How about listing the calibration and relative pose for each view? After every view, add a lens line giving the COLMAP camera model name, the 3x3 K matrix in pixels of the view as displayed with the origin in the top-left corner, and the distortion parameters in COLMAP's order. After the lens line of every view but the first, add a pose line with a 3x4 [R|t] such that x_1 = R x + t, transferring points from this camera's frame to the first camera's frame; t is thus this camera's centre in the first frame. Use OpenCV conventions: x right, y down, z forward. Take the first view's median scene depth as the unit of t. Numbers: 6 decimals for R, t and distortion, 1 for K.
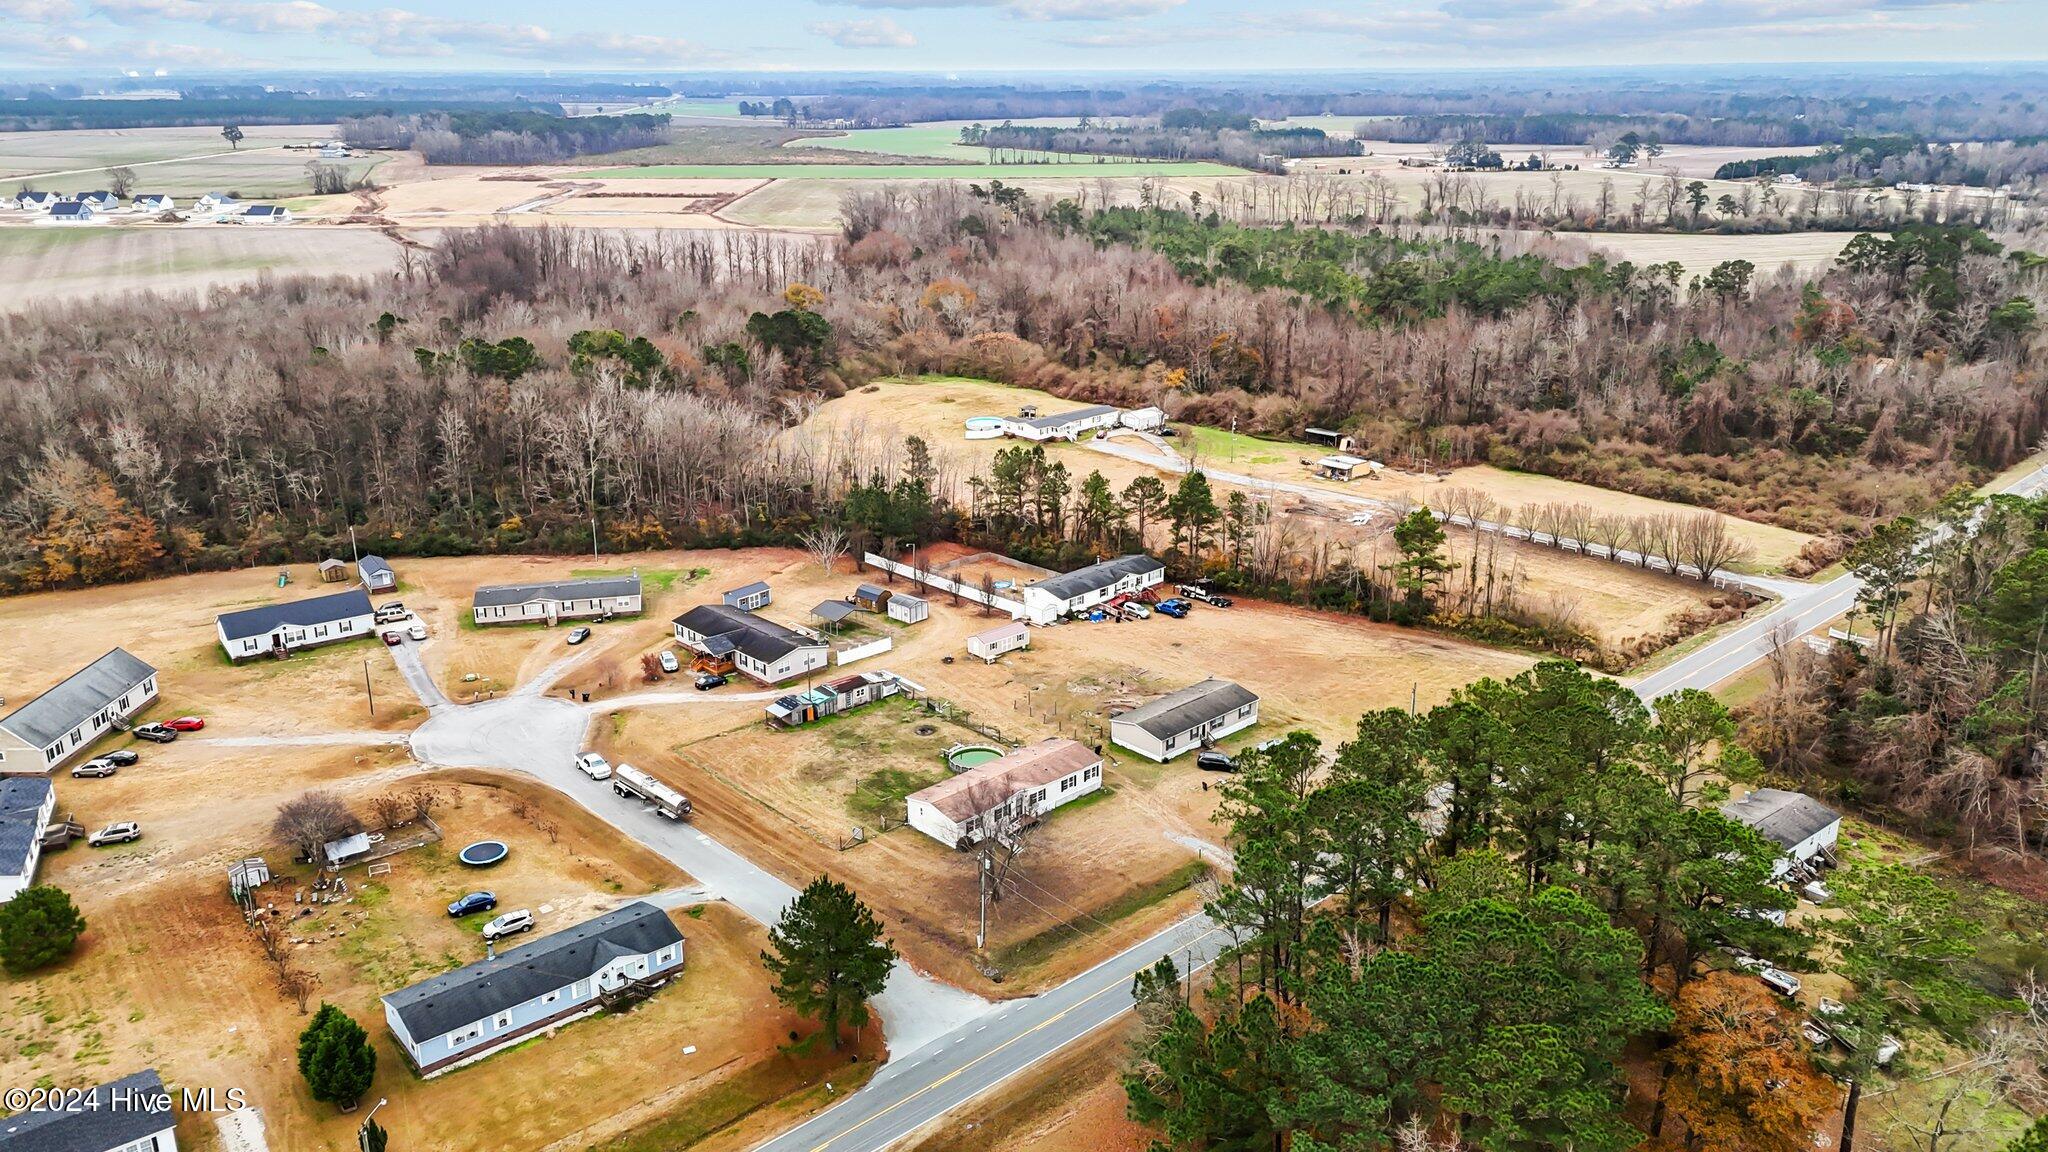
lens RADIAL K [[1495.6, 0, 1027.1], [0, 1495.6, 573.8], [0, 0, 1]] dist [0.085247, -0.087500]
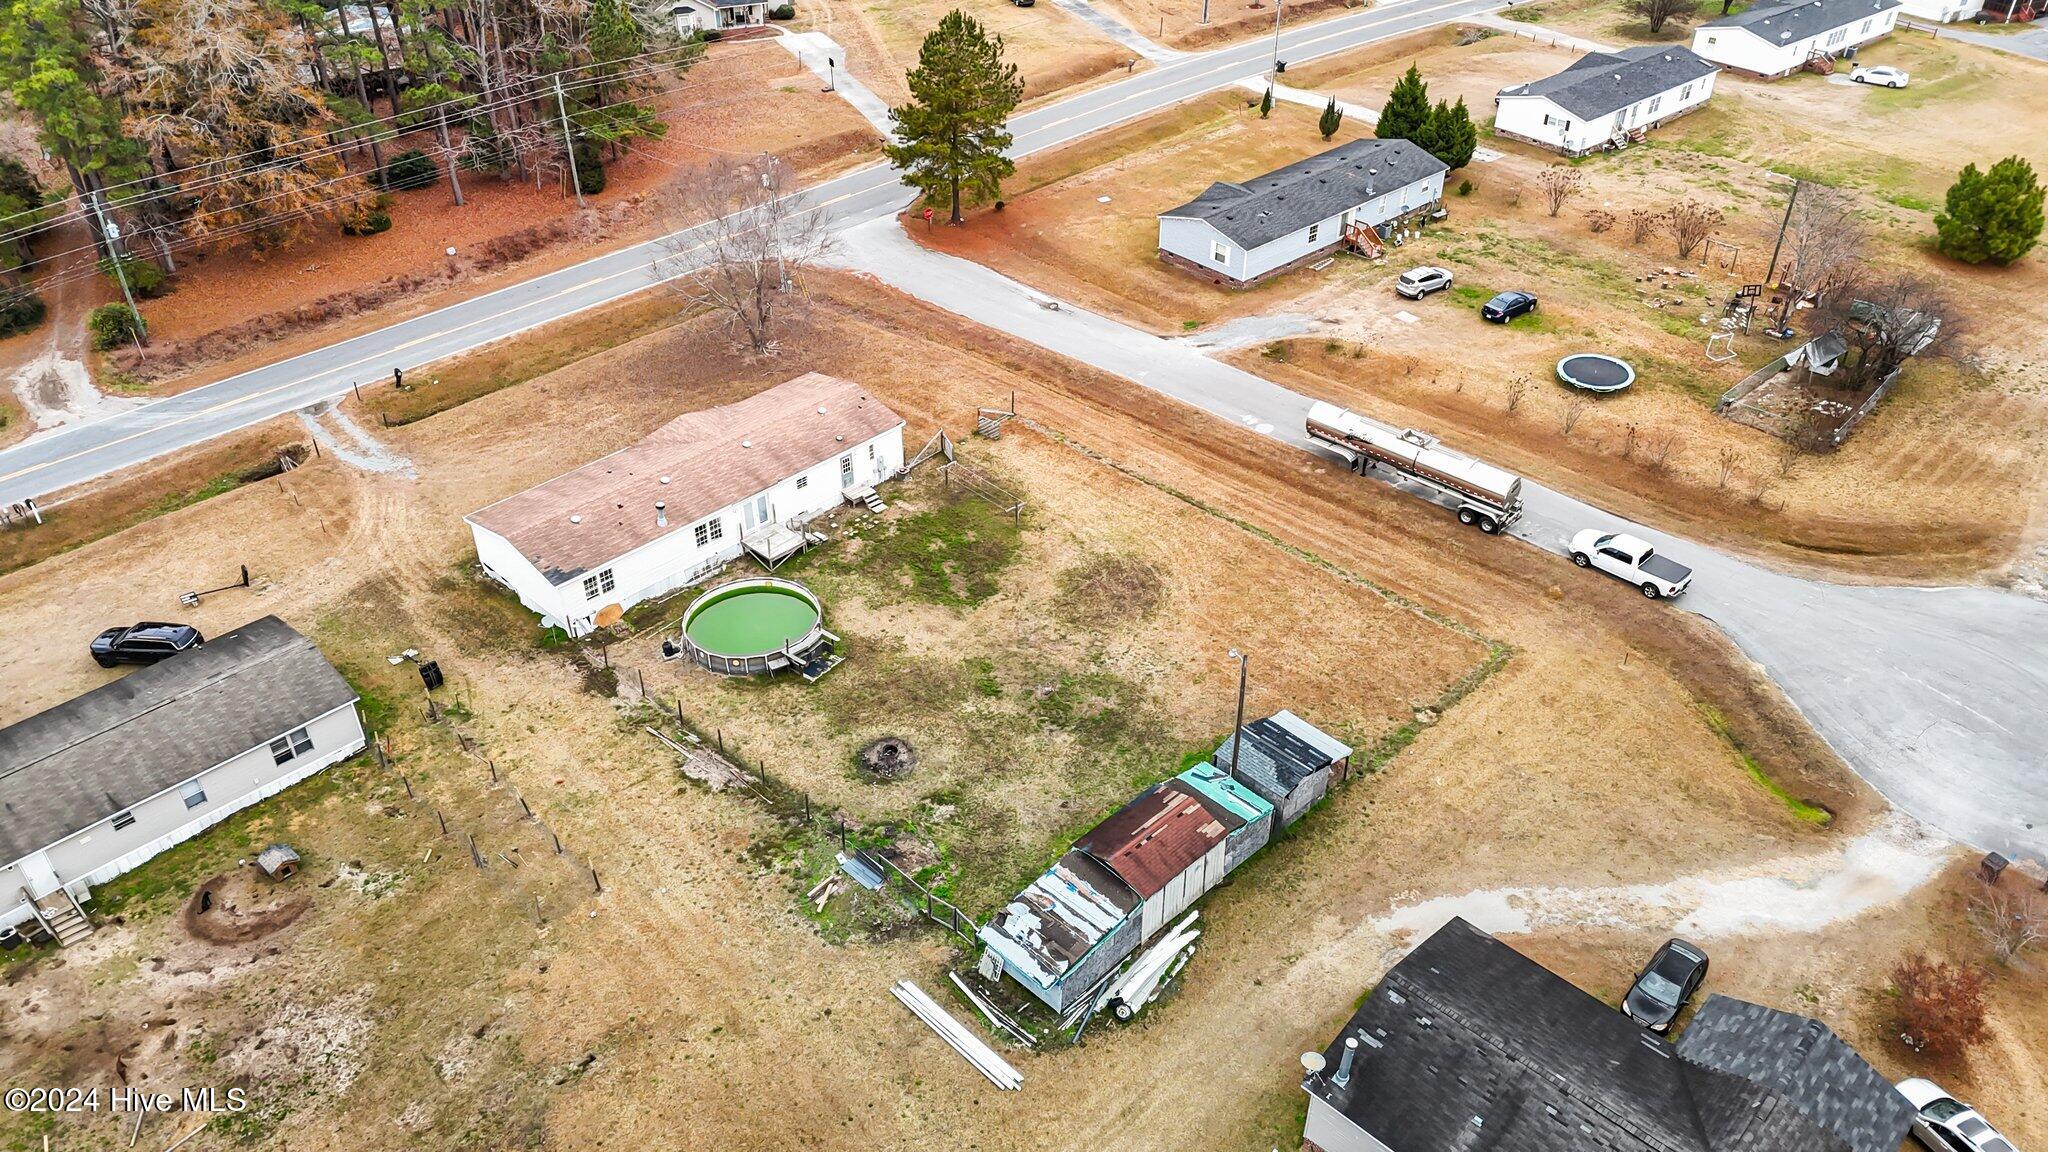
lens RADIAL K [[1495.6, 0, 1027.1], [0, 1495.6, 573.8], [0, 0, 1]] dist [0.085247, -0.087500]
pose [[-0.998963, 0.025250, -0.037897, -0.075341], [-0.015735, 0.589557, 0.807573, -0.175995], [0.042734, 0.807332, -0.588548, 0.989593]]
